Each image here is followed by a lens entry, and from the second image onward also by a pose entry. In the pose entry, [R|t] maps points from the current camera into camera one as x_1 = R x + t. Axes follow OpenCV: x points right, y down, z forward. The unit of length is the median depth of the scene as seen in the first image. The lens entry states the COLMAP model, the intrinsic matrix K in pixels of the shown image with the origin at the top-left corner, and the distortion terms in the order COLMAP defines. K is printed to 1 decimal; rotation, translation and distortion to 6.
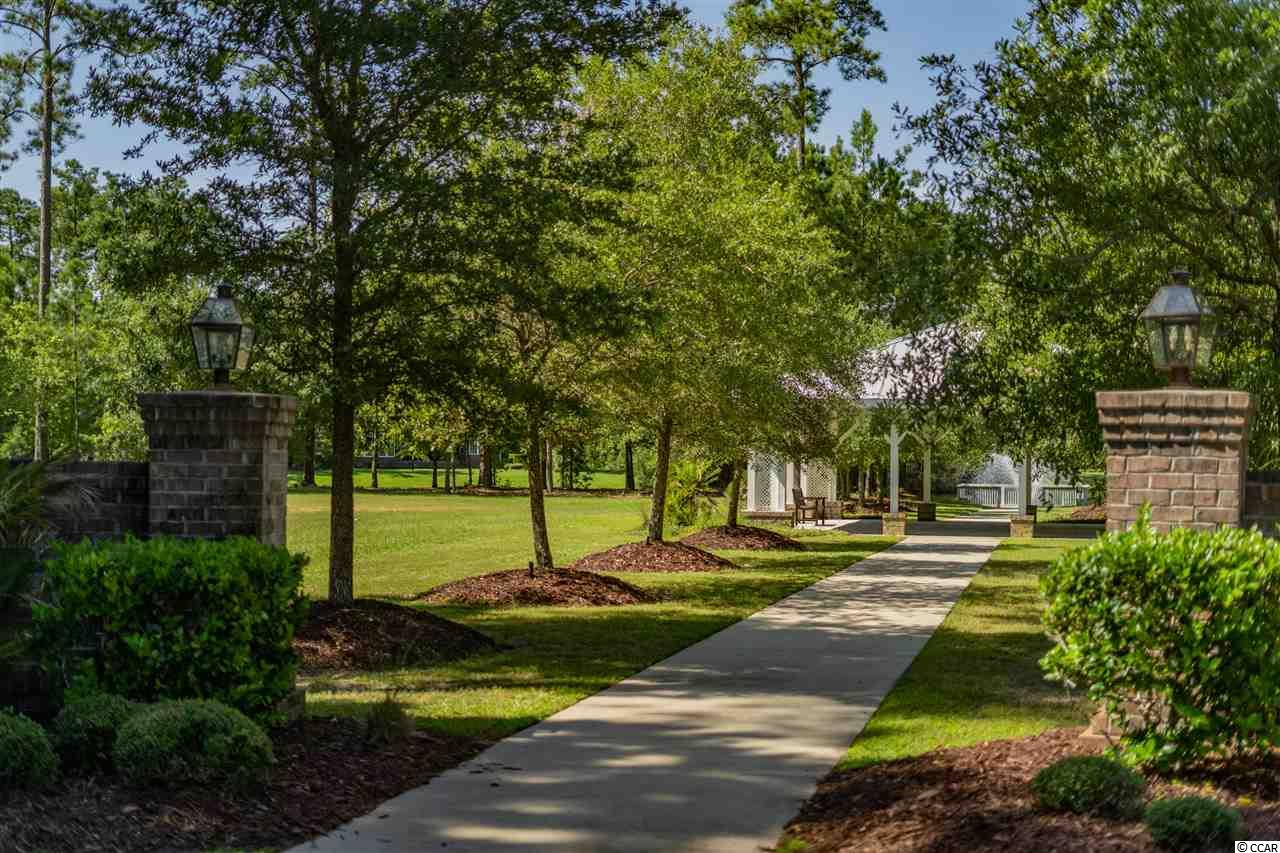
lens RADIAL K [[1894.5, 0, 640.0], [0, 1894.5, 426.5], [0, 0, 1]] dist [-0.025758, -0.086792]
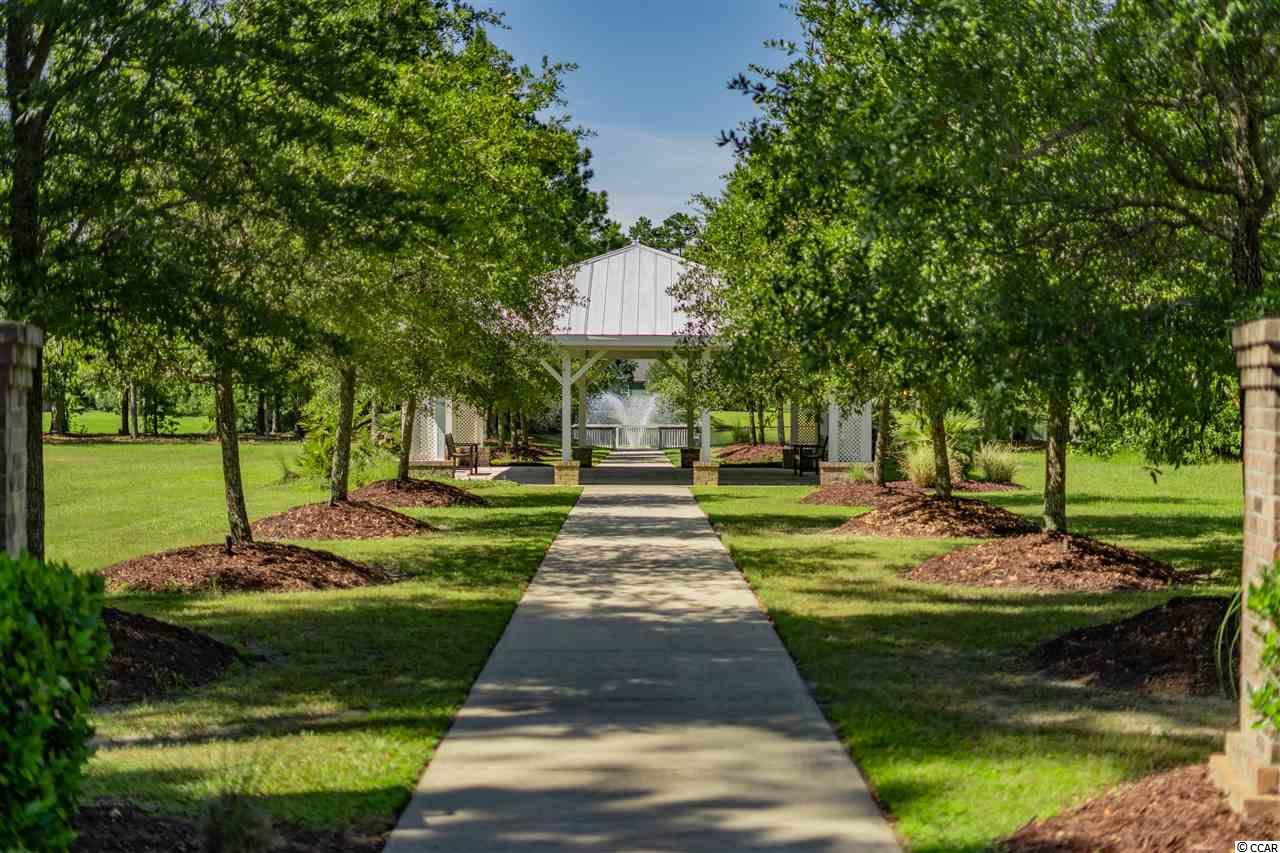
lens RADIAL K [[1894.5, 0, 640.0], [0, 1894.5, 426.5], [0, 0, 1]] dist [-0.025758, -0.086792]
pose [[0.970870, -0.010699, 0.239367, -0.076289], [0.002833, 0.999445, 0.033181, -0.001045], [-0.239589, -0.031536, 0.970362, 0.172878]]
